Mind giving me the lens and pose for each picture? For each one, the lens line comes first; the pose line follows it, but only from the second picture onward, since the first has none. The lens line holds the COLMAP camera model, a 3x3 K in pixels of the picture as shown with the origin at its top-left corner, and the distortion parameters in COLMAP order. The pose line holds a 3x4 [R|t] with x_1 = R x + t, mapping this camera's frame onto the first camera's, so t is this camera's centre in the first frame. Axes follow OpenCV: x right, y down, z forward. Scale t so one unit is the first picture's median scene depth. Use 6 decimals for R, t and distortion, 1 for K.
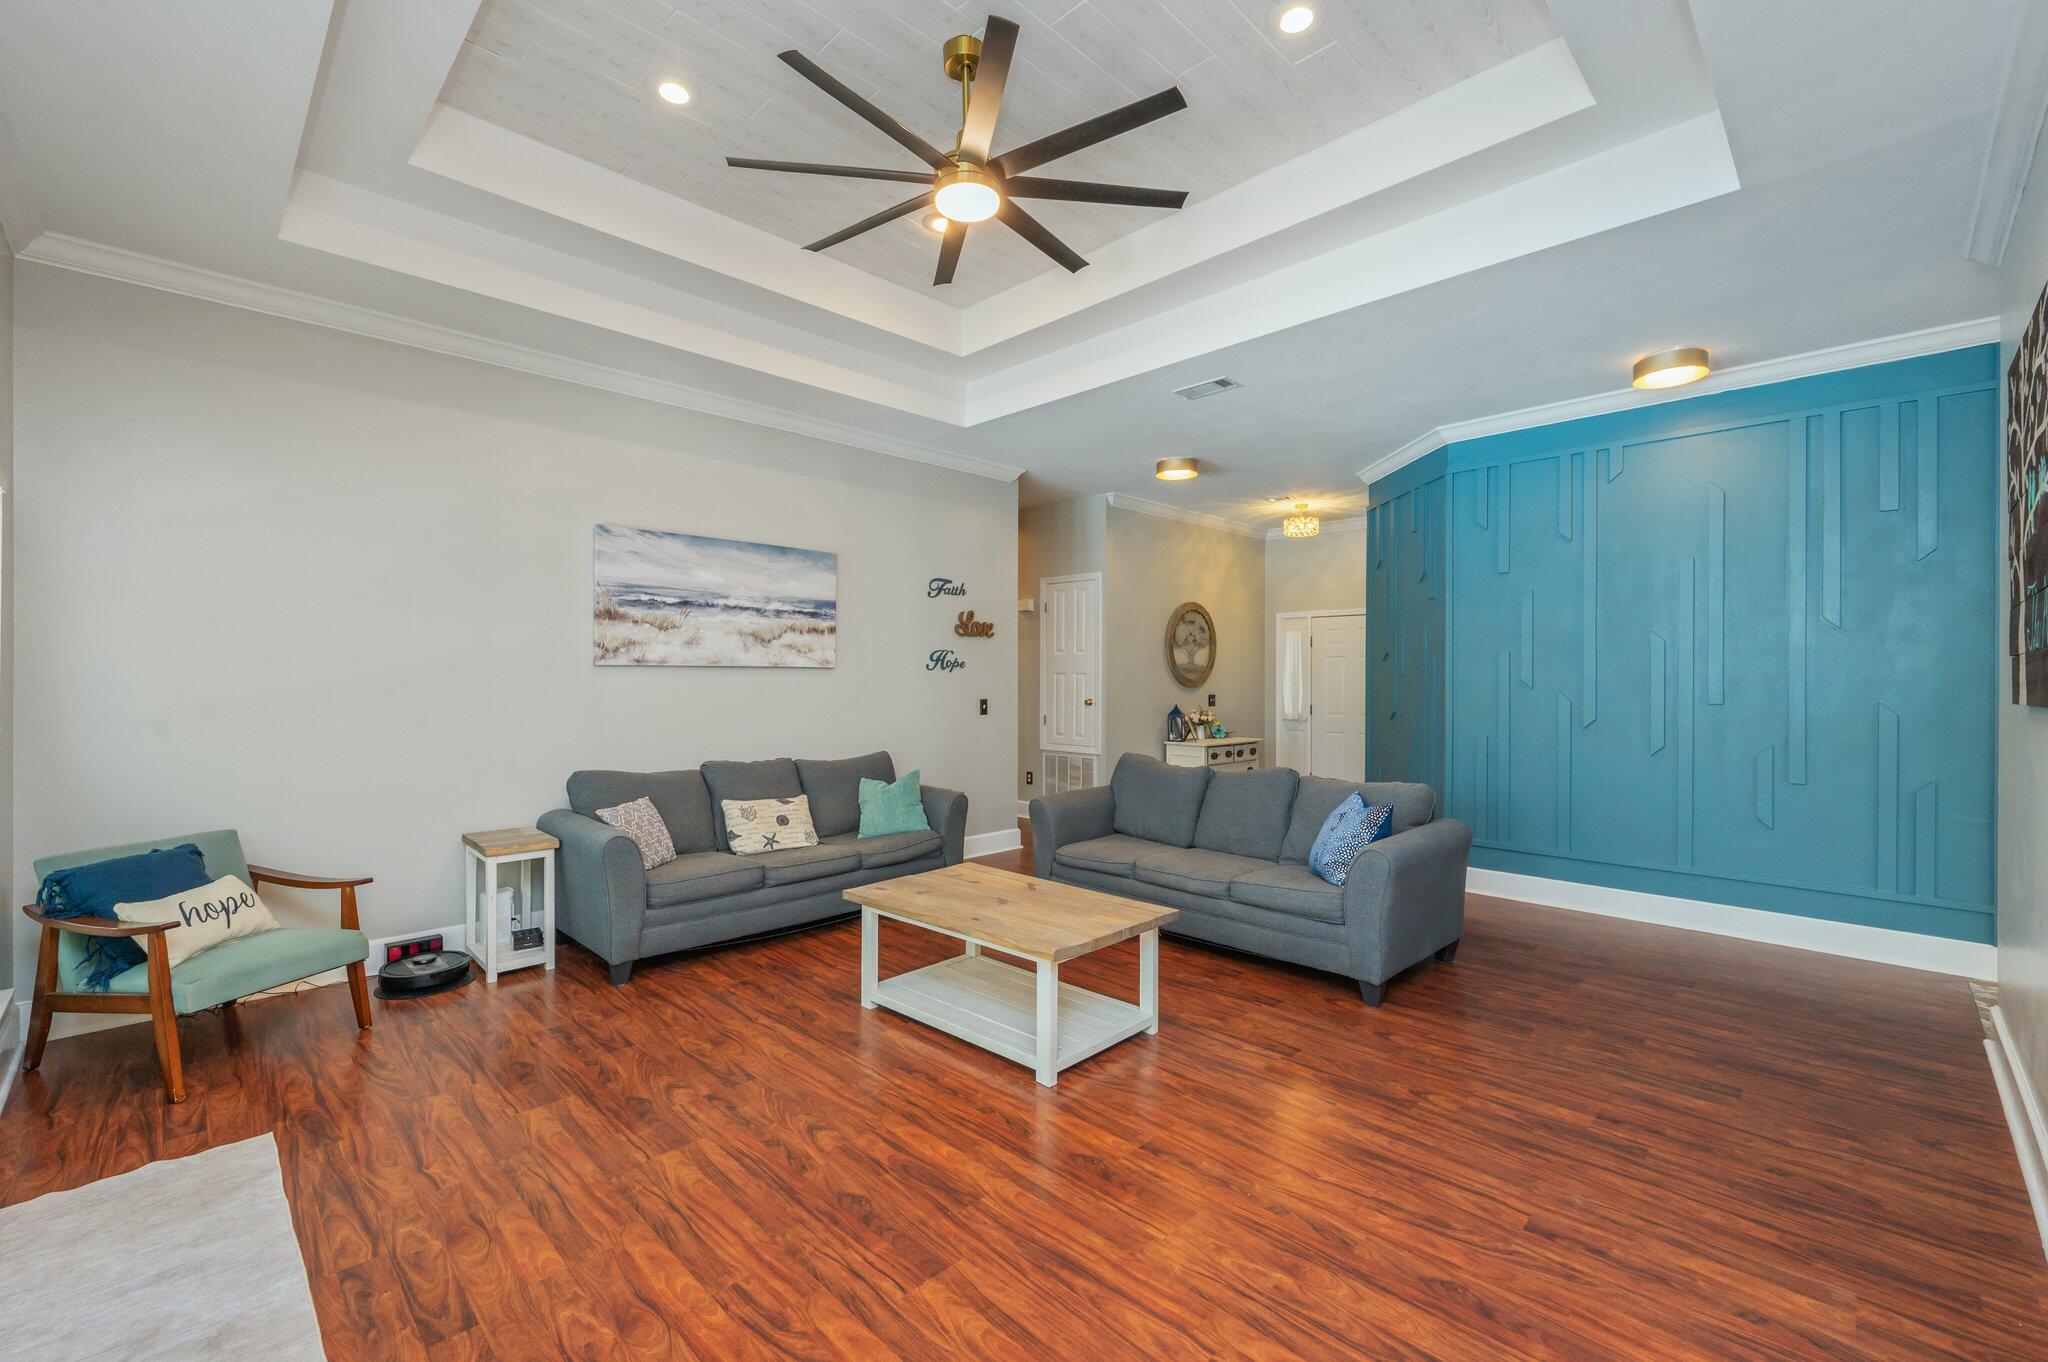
lens RADIAL K [[854.8, 0, 1030.6], [0, 854.8, 682.6], [0, 0, 1]] dist [0.002265, -0.000111]
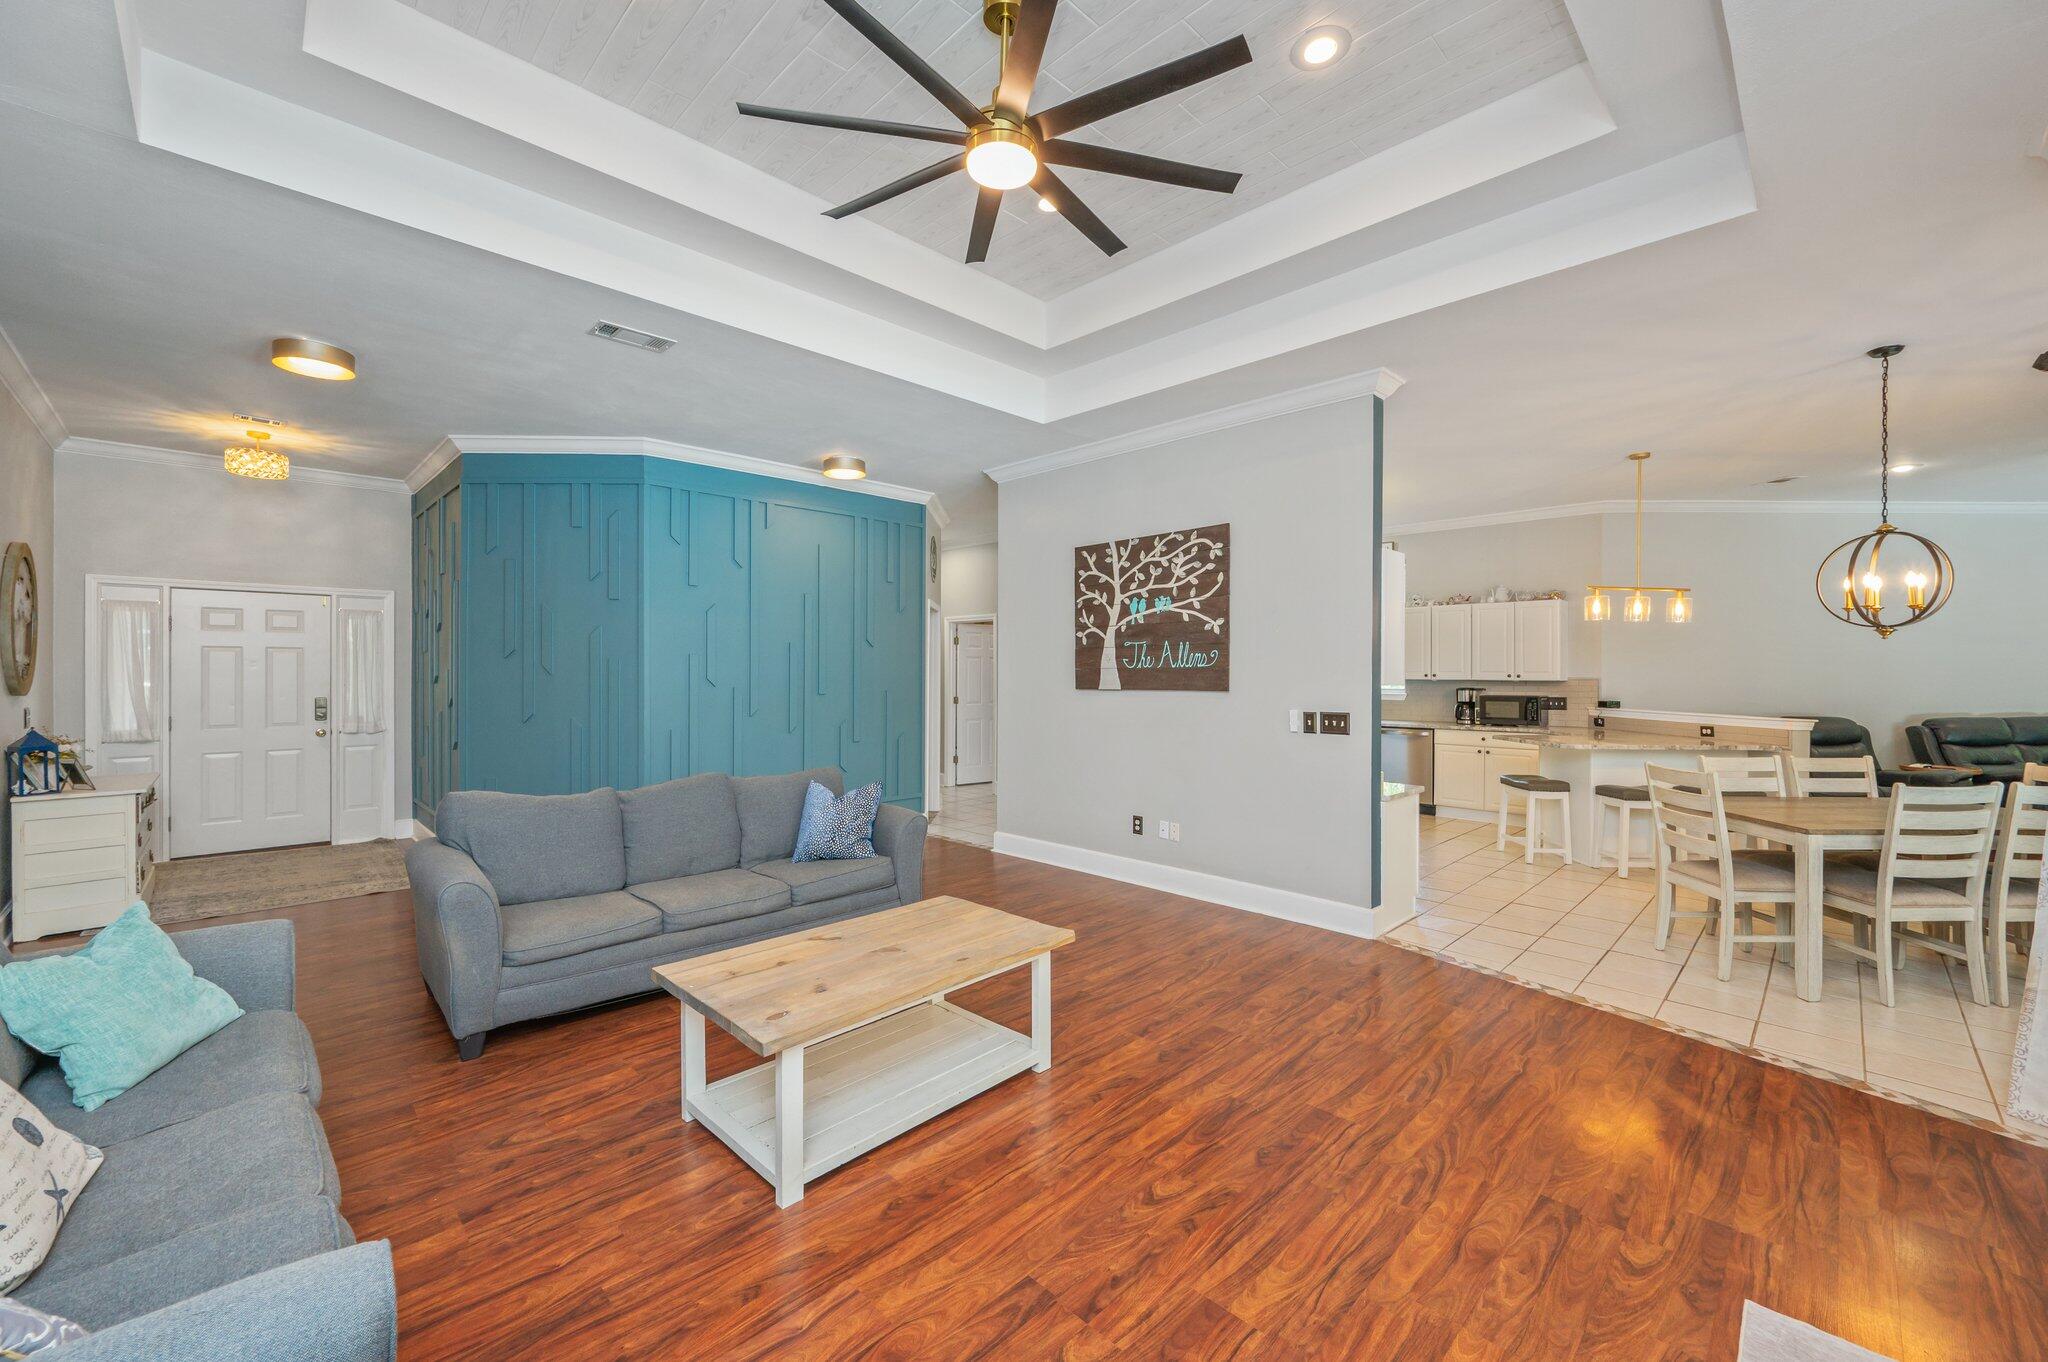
lens RADIAL K [[811.5, 0, 1025.0], [0, 811.5, 675.5], [0, 0, 1]] dist [-0.000386, 0.000186]
pose [[0.013121, -0.006216, 0.999895, -0.597009], [0.004550, 0.999971, 0.006156, -0.014621], [-0.999904, 0.004469, 0.013149, 0.611631]]
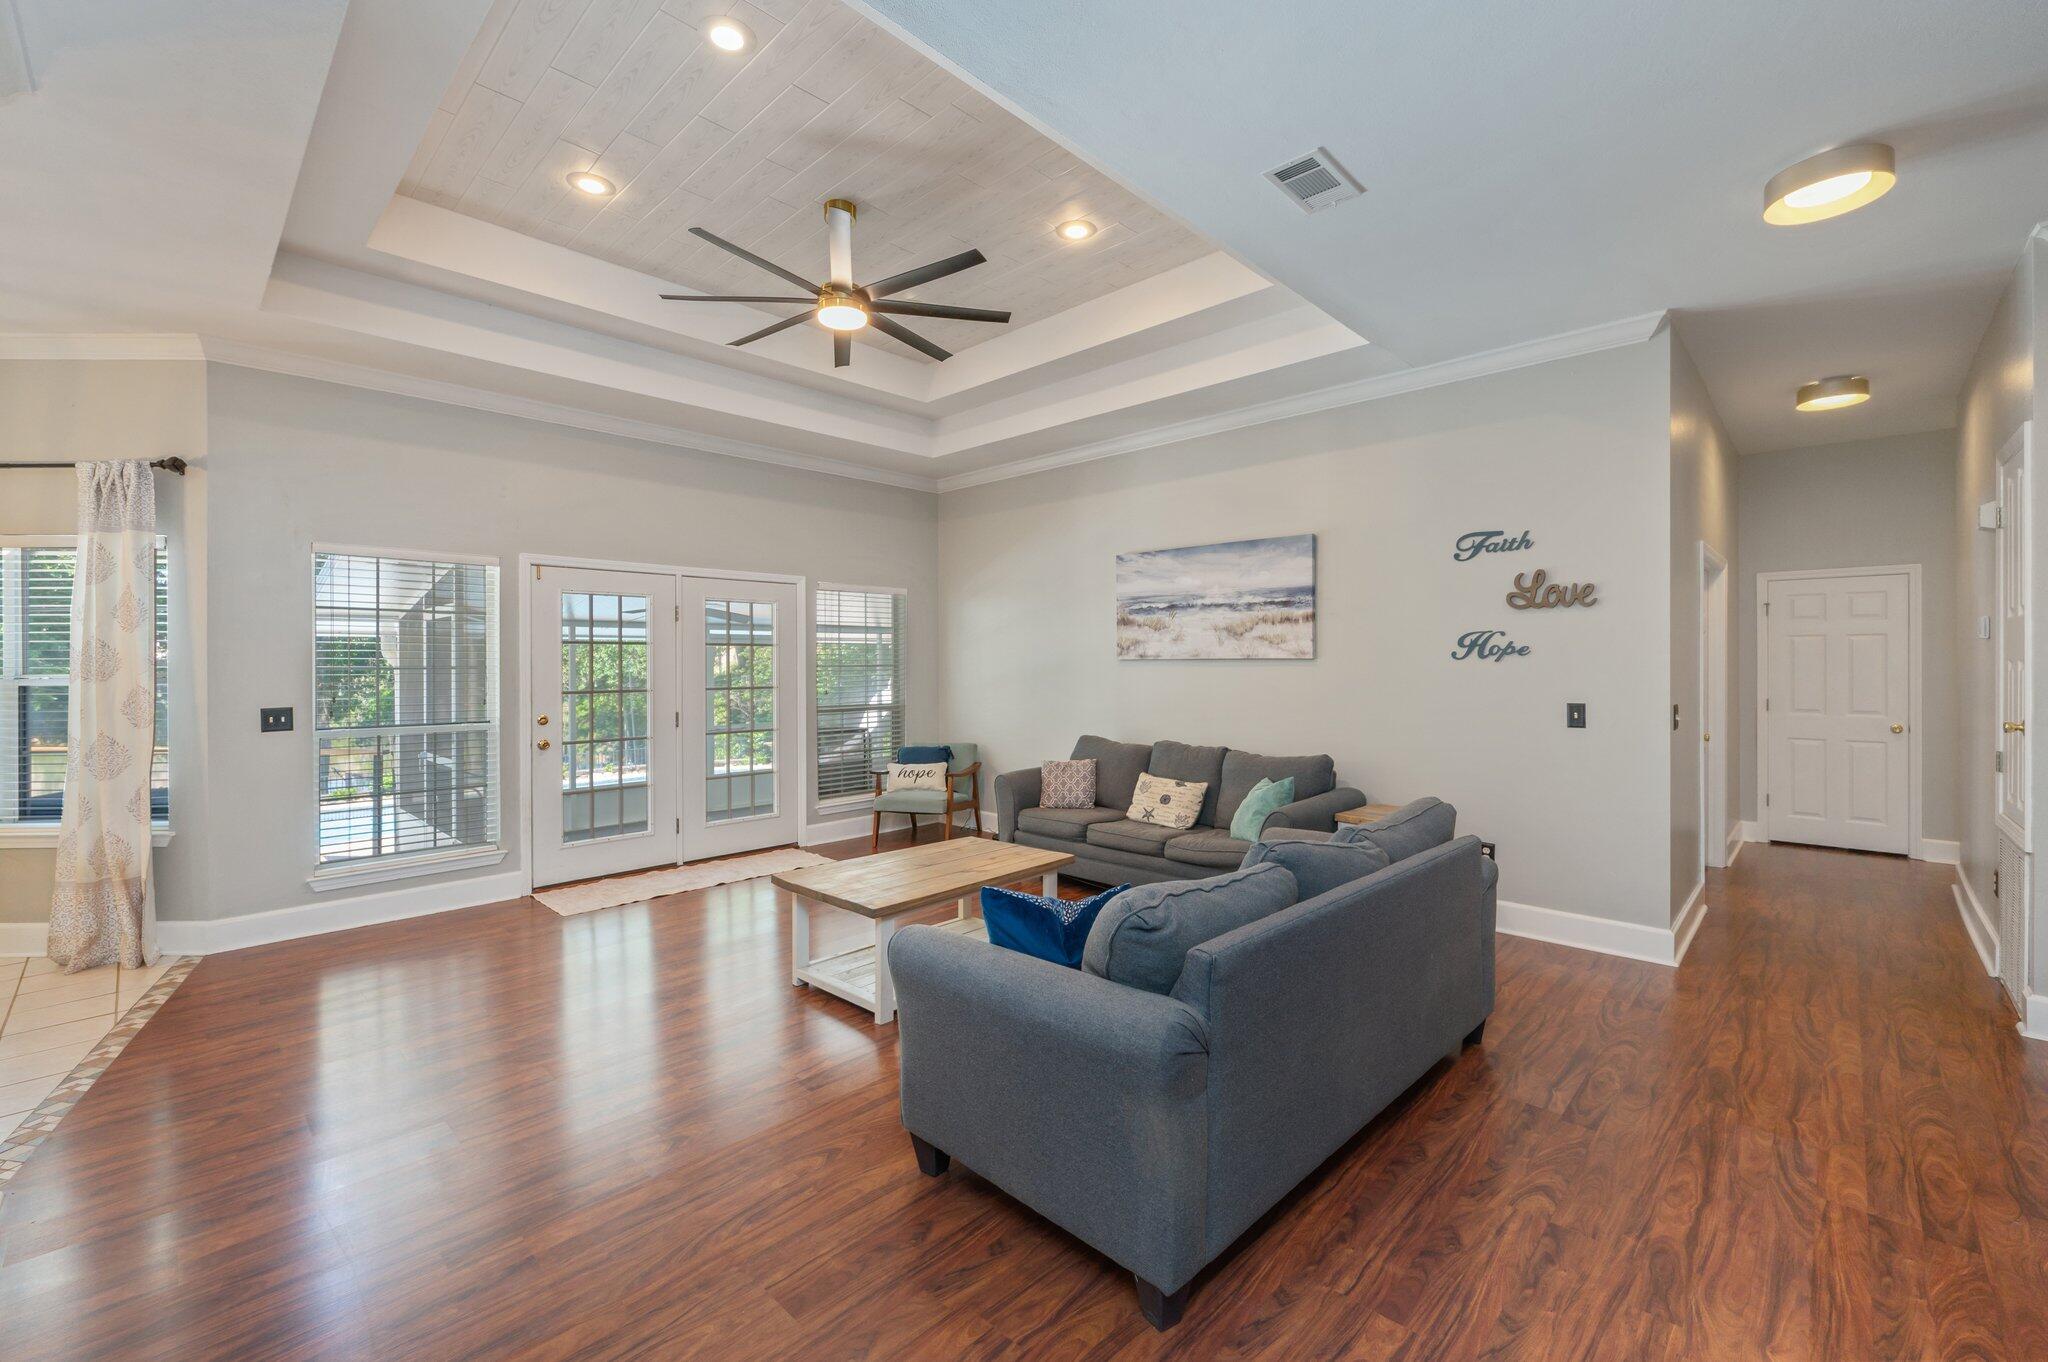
lens RADIAL K [[854.8, 0, 1028.8], [0, 854.8, 665.1], [0, 0, 1]] dist [0.002265, -0.000111]
pose [[0.019185, 0.001339, -0.999815, 0.795168], [-0.001850, 0.999997, 0.001304, -0.012858], [0.999814, 0.001825, 0.019188, 0.790247]]
